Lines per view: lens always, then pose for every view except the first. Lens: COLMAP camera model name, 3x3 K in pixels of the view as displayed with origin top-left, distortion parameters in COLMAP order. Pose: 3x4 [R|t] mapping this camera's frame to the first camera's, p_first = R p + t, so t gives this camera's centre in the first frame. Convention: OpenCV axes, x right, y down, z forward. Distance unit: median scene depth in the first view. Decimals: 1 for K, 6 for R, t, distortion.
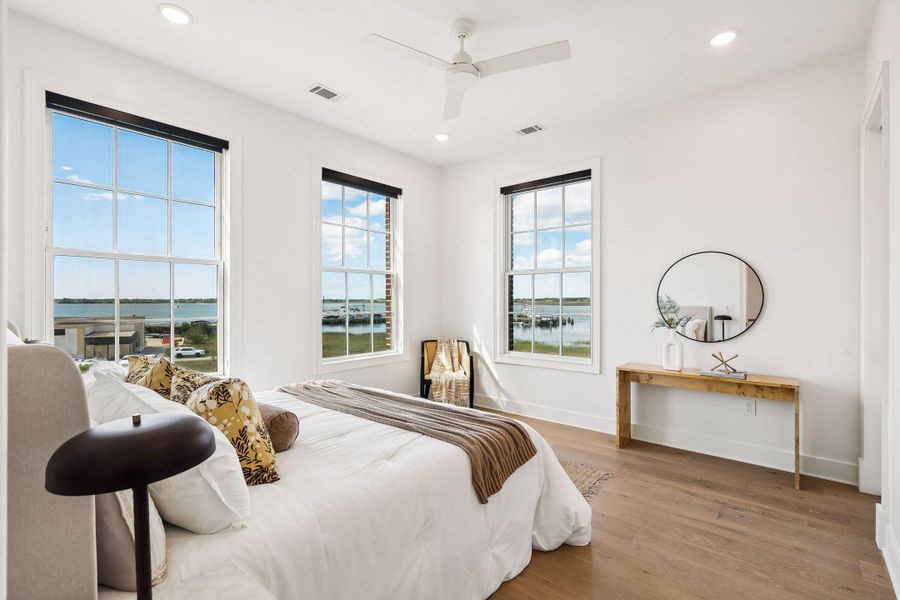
lens RADIAL K [[421.5, 0, 435.8], [0, 421.5, 303.1], [0, 0, 1]] dist [-0.003544, 0.001159]
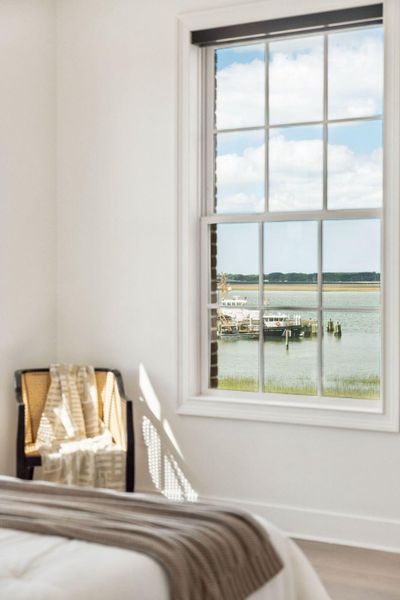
lens RADIAL K [[755.7, 0, 200.7], [0, 755.7, 300.4], [0, 0, 1]] dist [0.004493, 0.000000]
pose [[0.993260, -0.008670, 0.115586, 0.067856], [0.006256, 0.999755, 0.021232, -0.000467], [-0.115742, -0.020365, 0.993071, 0.182662]]
